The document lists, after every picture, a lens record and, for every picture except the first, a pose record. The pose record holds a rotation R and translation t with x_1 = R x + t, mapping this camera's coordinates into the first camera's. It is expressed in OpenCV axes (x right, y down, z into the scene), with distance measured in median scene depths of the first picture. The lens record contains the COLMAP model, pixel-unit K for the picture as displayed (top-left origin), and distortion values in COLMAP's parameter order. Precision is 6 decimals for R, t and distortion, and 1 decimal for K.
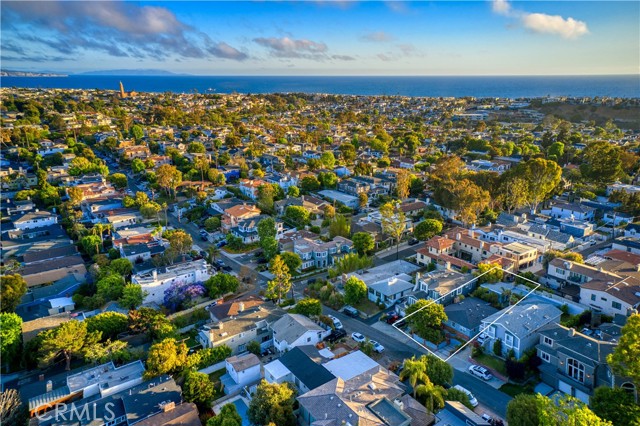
lens RADIAL K [[495.0, 0, 320.1], [0, 495.0, 191.6], [0, 0, 1]] dist [-0.005279, -0.011107]
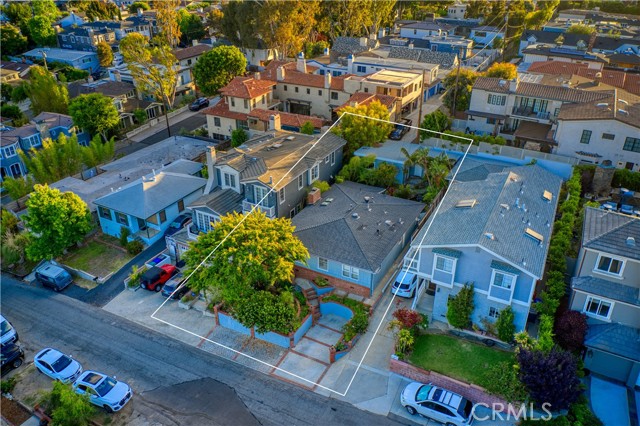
lens RADIAL K [[495.0, 0, 320.1], [0, 495.0, 191.6], [0, 0, 1]] dist [-0.005279, -0.011107]
pose [[0.911105, -0.186853, 0.367387, 0.120774], [0.108735, 0.968727, 0.223037, 0.114495], [-0.397572, -0.163262, 0.902929, 0.575076]]
